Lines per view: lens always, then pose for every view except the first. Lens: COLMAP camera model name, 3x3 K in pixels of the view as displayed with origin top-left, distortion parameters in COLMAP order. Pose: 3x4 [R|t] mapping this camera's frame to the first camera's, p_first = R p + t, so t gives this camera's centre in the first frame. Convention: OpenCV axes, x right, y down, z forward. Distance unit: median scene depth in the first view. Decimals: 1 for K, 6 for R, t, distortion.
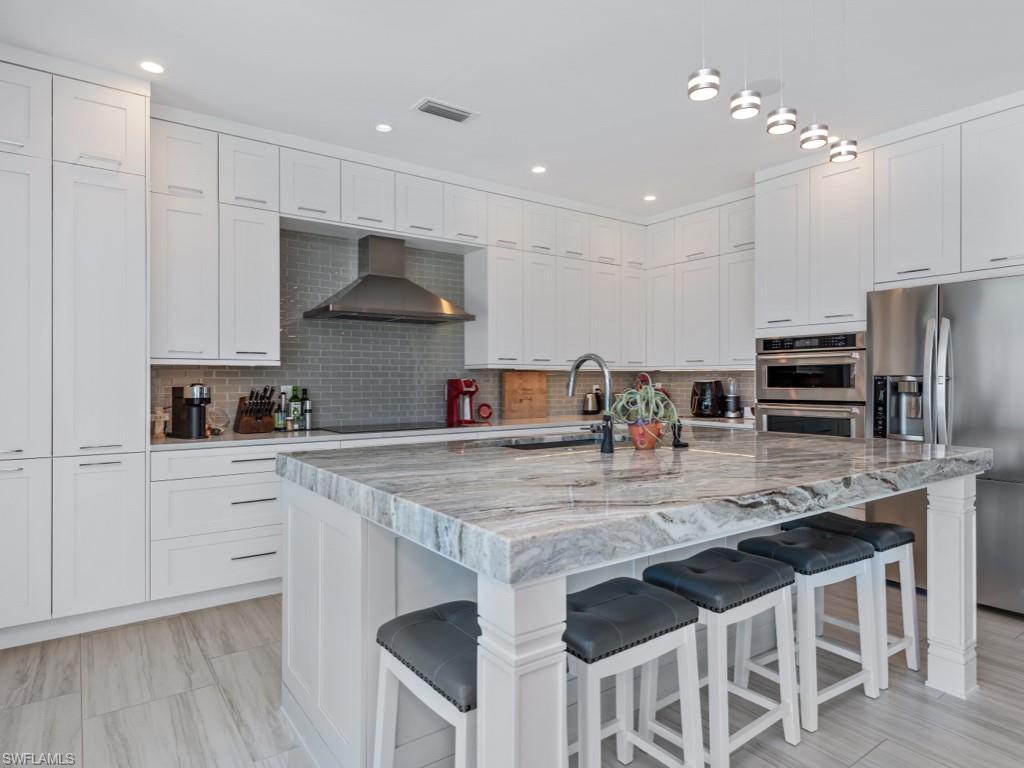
lens RADIAL K [[604.6, 0, 509.3], [0, 604.6, 380.9], [0, 0, 1]] dist [0.014428, -0.000498]
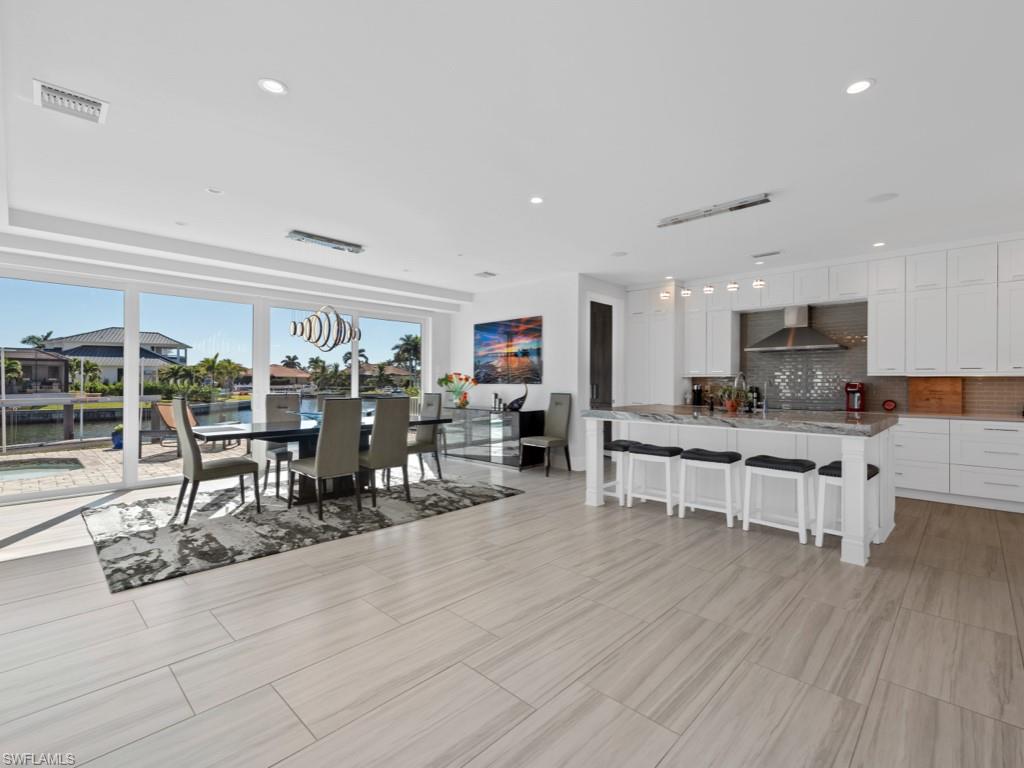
lens RADIAL K [[472.9, 0, 511.4], [0, 472.9, 380.2], [0, 0, 1]] dist [0.014796, -0.001376]
pose [[0.178985, -0.001758, -0.983850, 1.100917], [-0.005608, 0.999980, -0.002807, -0.001650], [0.983836, 0.006020, 0.178971, -0.119963]]
